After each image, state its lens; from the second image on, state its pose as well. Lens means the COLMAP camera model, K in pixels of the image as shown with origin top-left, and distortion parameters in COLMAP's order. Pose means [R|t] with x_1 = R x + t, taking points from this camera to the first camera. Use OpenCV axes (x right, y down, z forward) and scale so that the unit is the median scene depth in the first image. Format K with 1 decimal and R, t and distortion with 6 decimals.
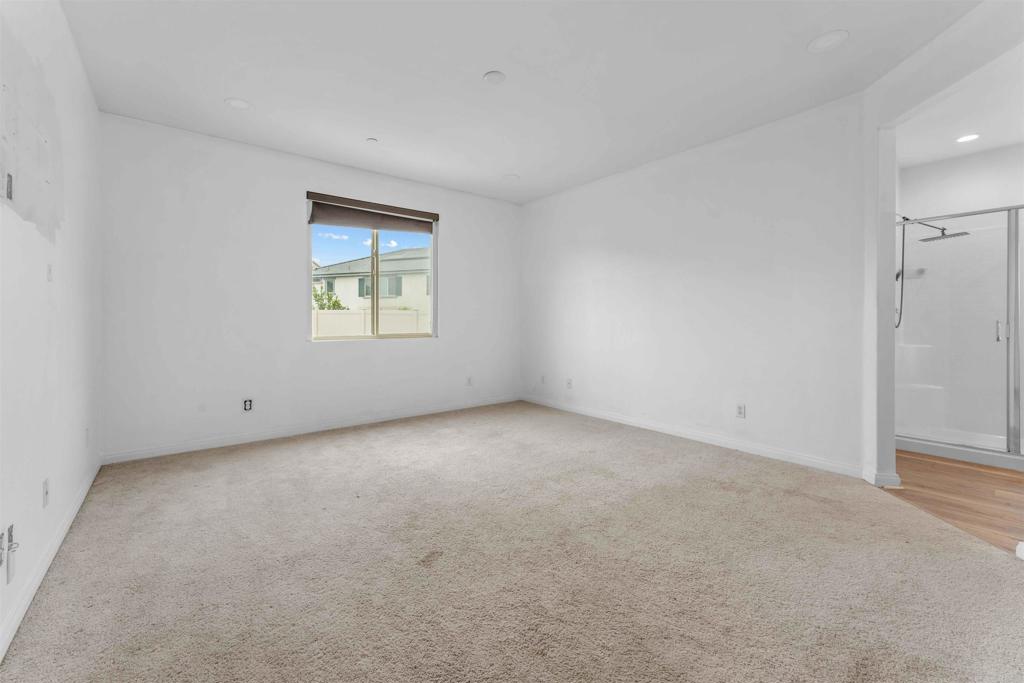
lens RADIAL K [[414.6, 0, 494.9], [0, 414.6, 322.0], [0, 0, 1]] dist [0.000071, 0.000454]
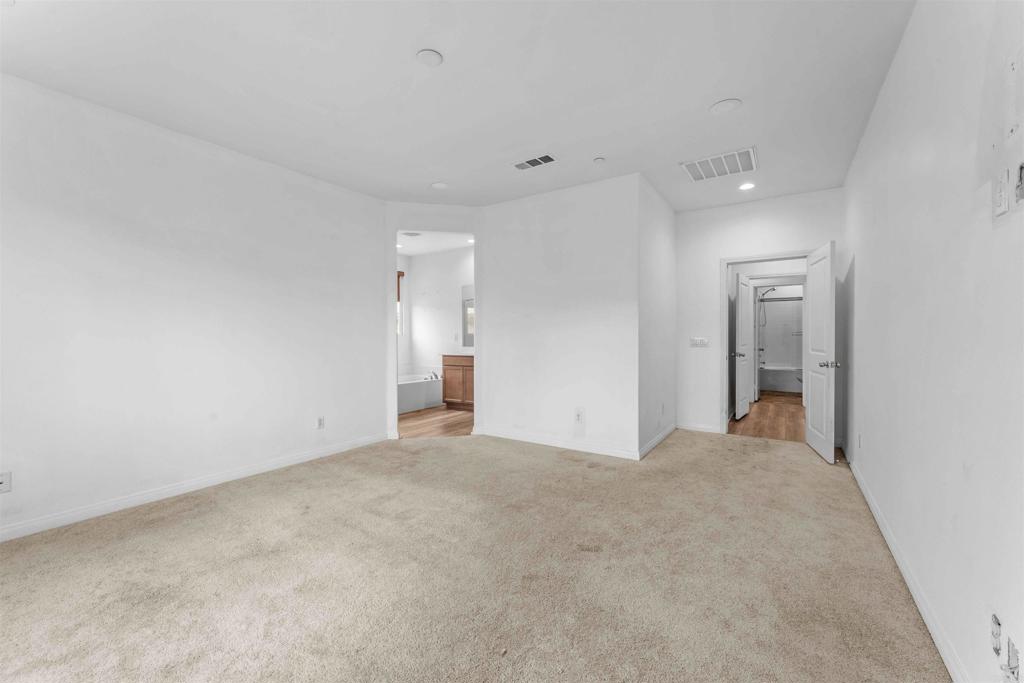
lens RADIAL K [[414.6, 0, 510.7], [0, 414.6, 338.6], [0, 0, 1]] dist [0.000071, 0.000454]
pose [[-0.314911, -0.015235, 0.948999, -0.804770], [0.000324, 0.999869, 0.016159, -0.046355], [-0.949121, 0.005396, -0.314865, 1.037496]]
